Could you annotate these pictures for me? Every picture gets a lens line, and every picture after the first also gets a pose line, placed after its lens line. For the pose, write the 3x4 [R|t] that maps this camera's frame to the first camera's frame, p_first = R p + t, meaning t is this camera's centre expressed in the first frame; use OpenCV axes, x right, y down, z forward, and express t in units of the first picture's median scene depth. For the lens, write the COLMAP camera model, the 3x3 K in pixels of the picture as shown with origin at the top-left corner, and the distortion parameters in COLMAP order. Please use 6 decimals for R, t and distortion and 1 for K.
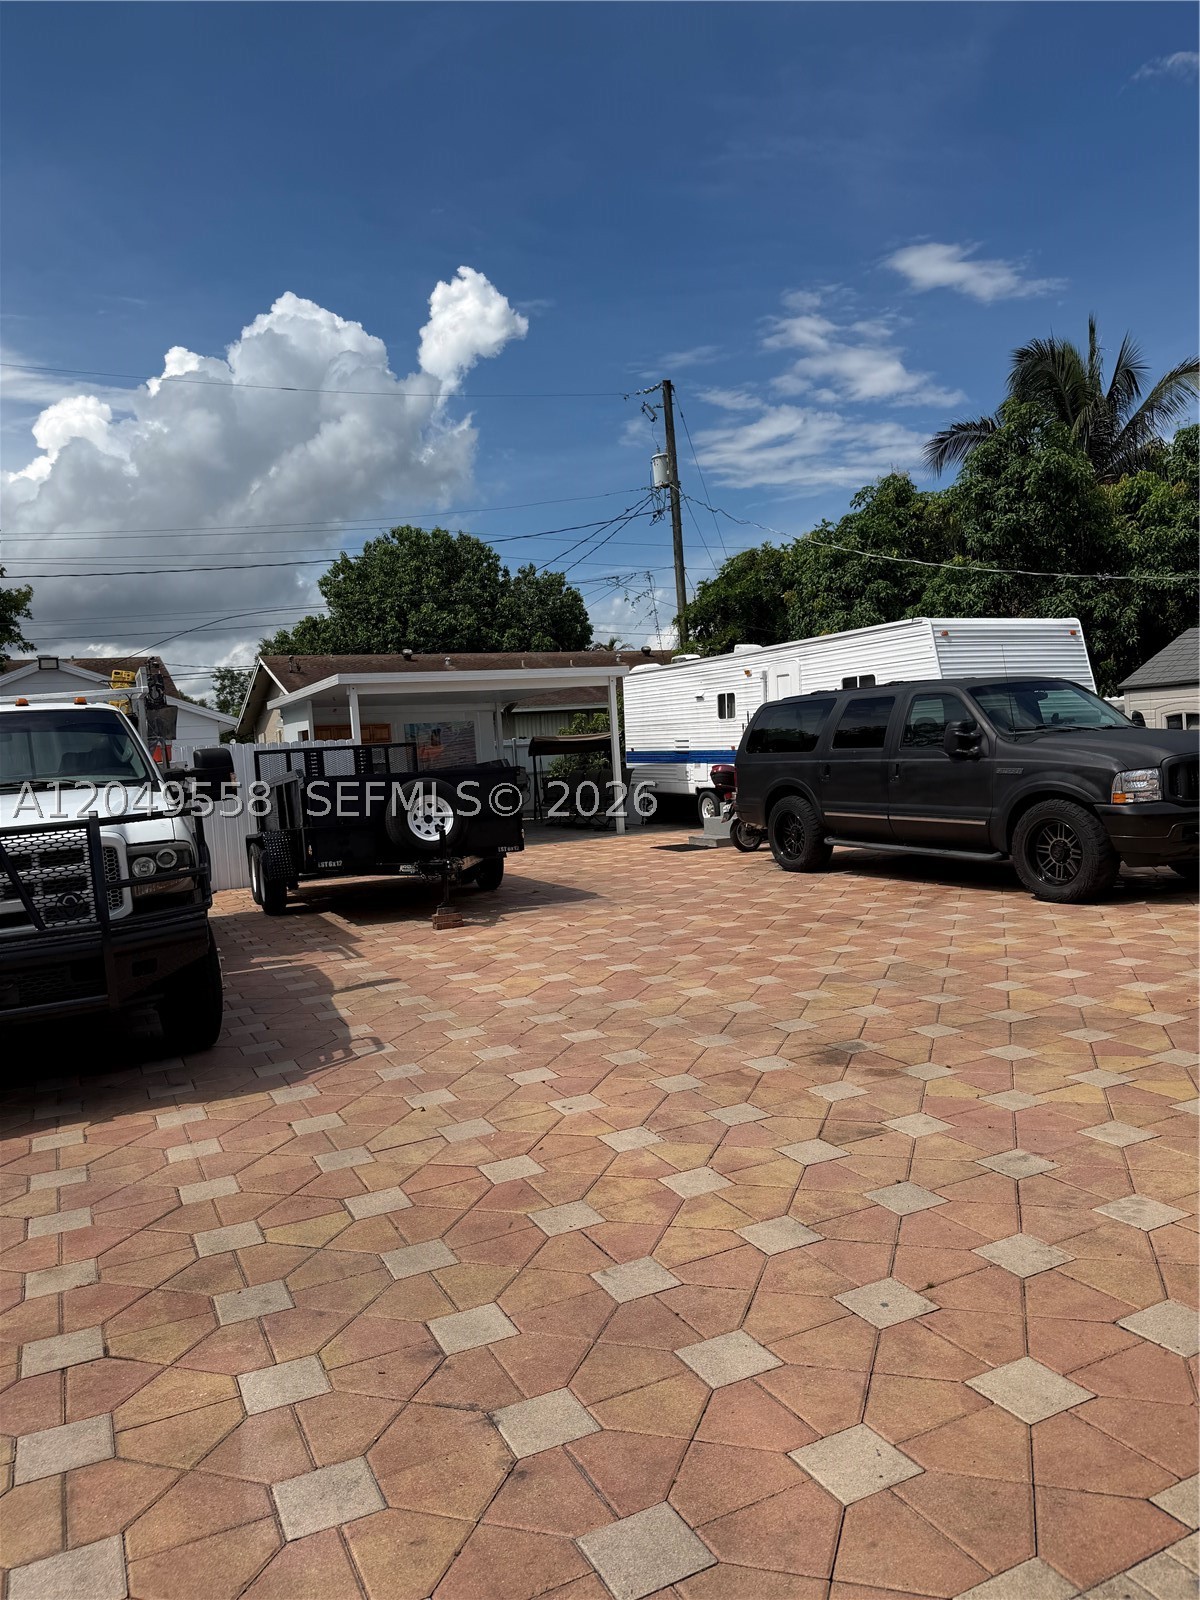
lens RADIAL K [[1124.0, 0, 604.6], [0, 1124.0, 802.5], [0, 0, 1]] dist [0.077474, -0.114190]
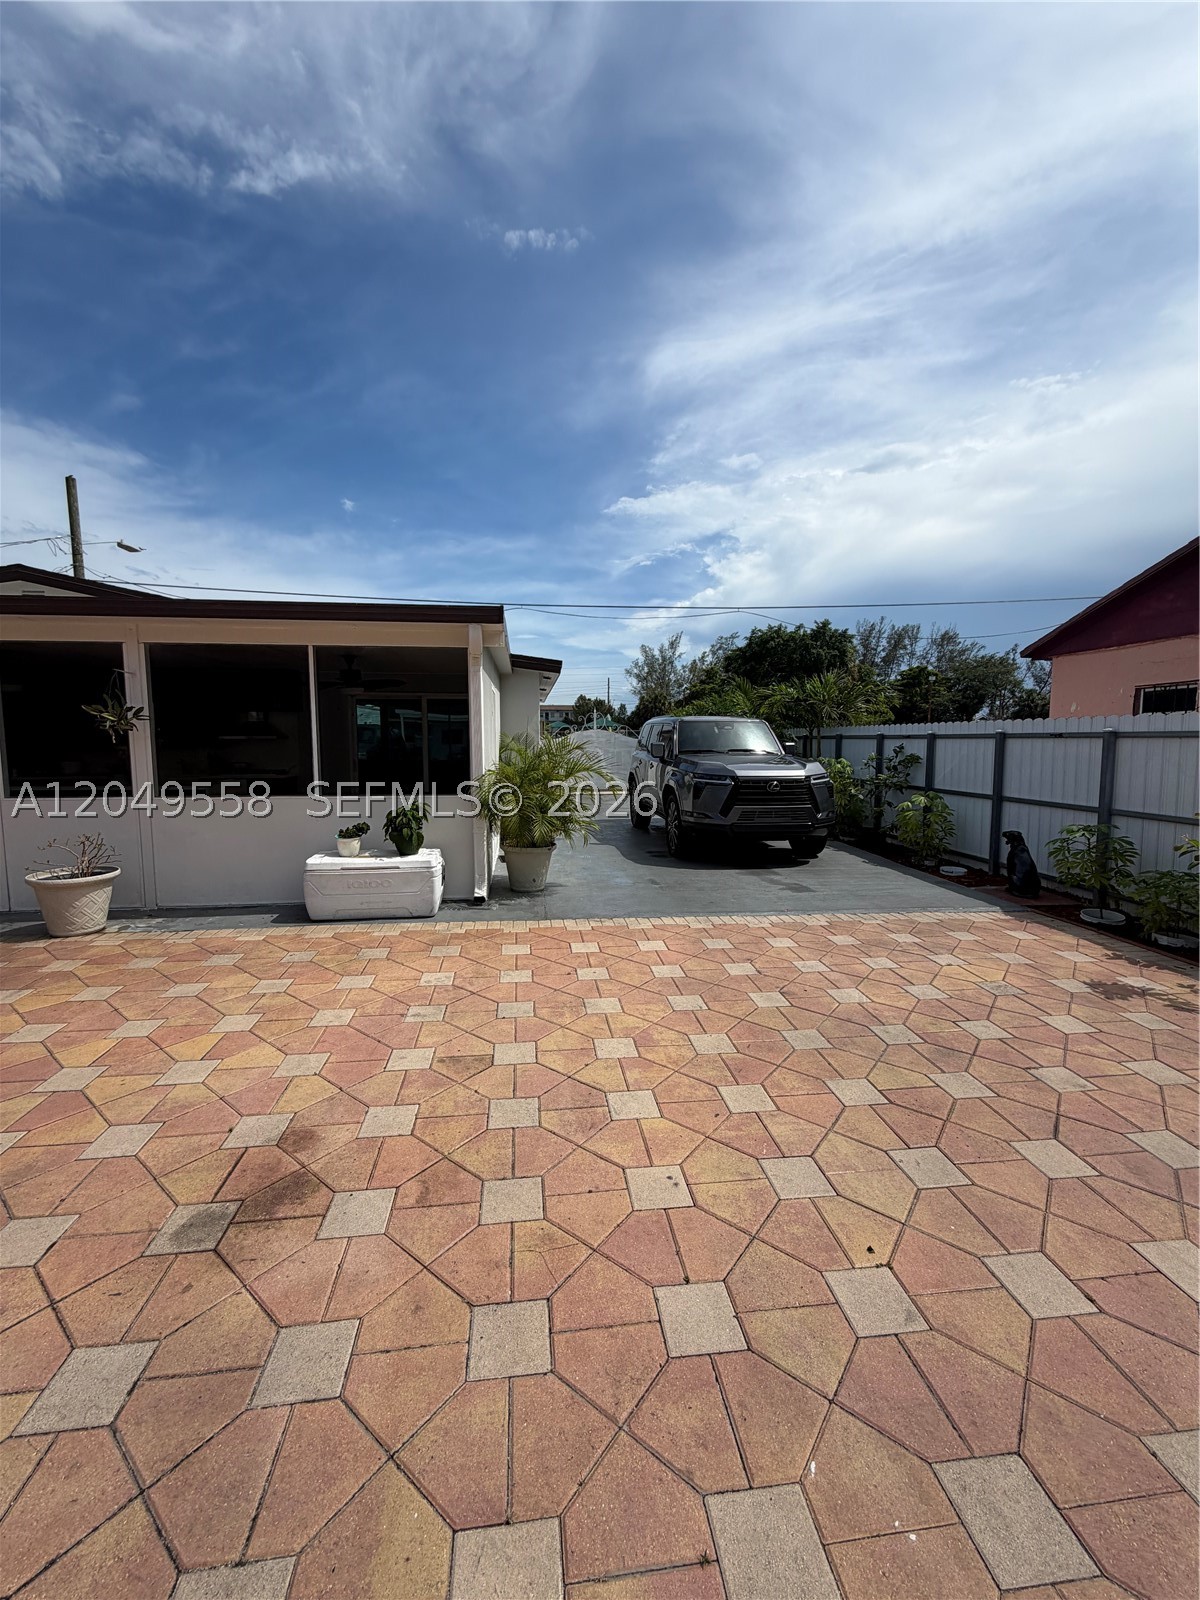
lens RADIAL K [[637.1, 0, 598.6], [0, 637.1, 808.5], [0, 0, 1]] dist [0.000364, -0.000045]
pose [[-0.945165, 0.019607, 0.326003, -0.073738], [0.069926, 0.987197, 0.143360, -0.035399], [-0.319019, 0.158295, -0.934436, 0.750921]]
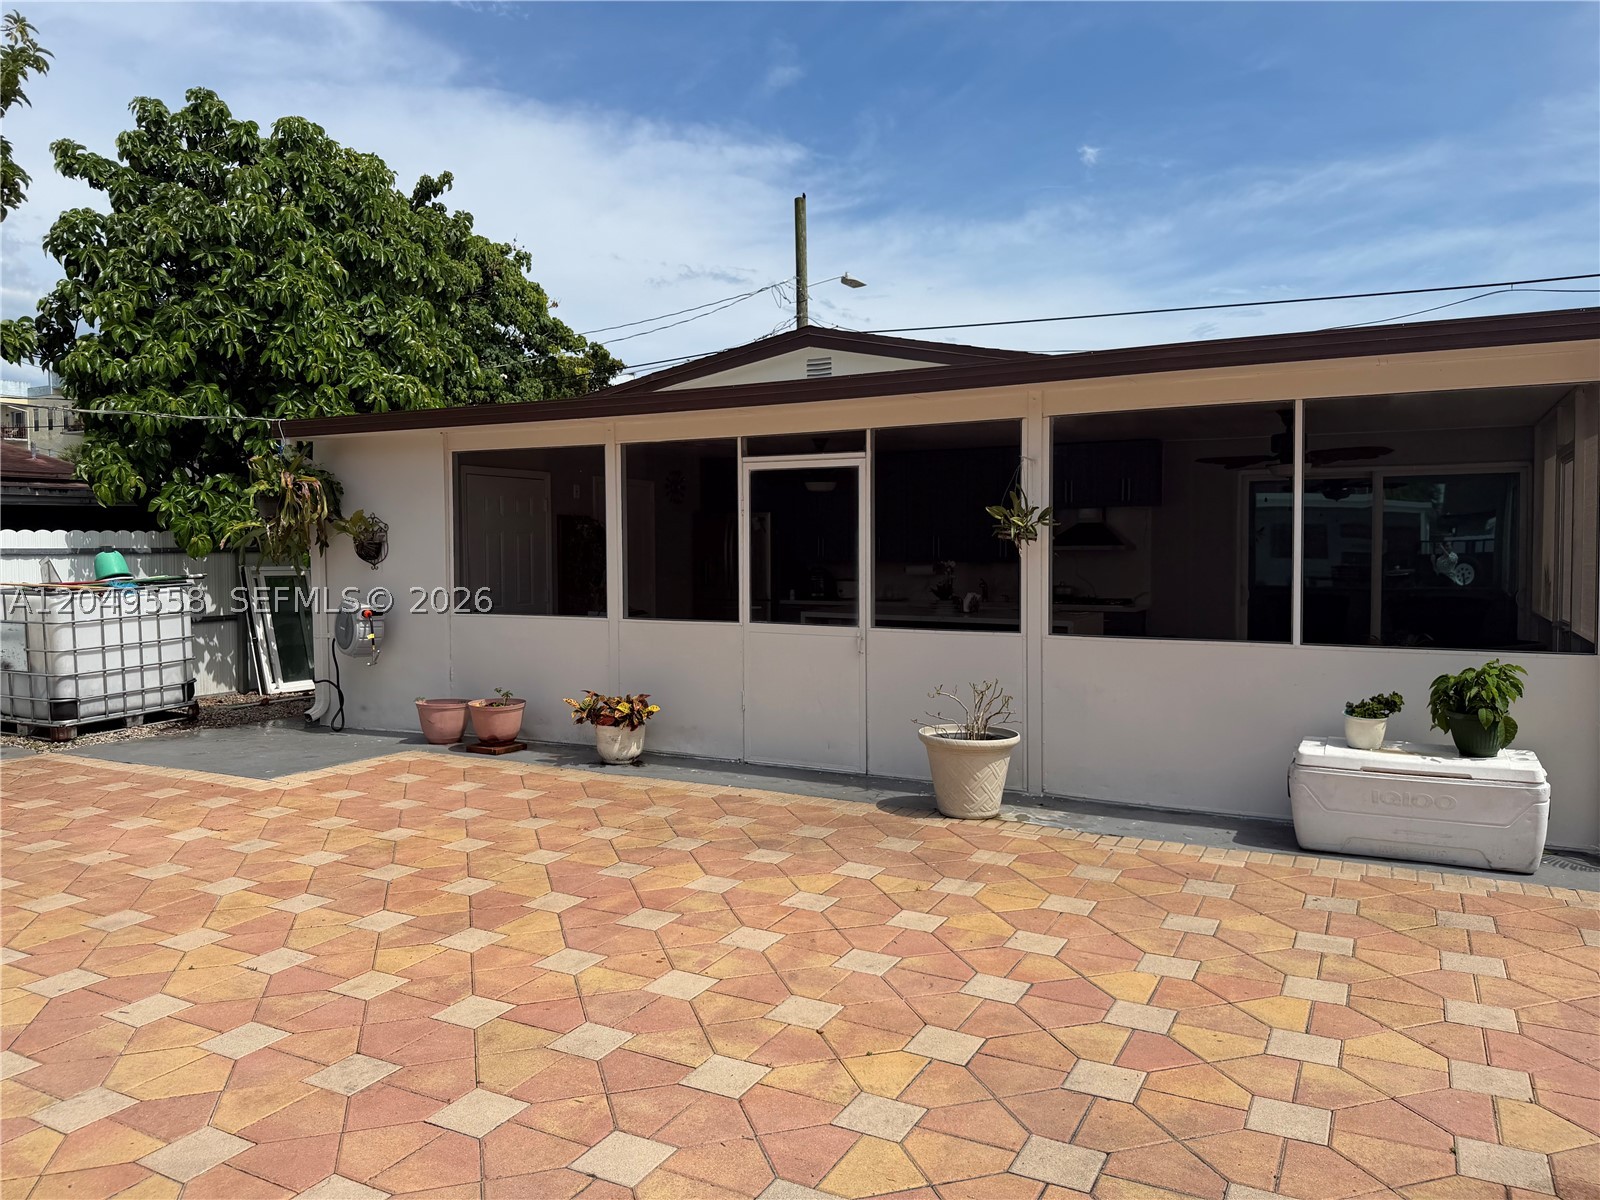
lens RADIAL K [[1124.0, 0, 789.9], [0, 1124.0, 599.1], [0, 0, 1]] dist [0.077474, -0.114190]
pose [[-0.582654, 0.020786, 0.812454, 0.015287], [0.081482, 0.996130, 0.032950, -0.051048], [-0.808625, 0.085399, -0.582093, 0.891695]]
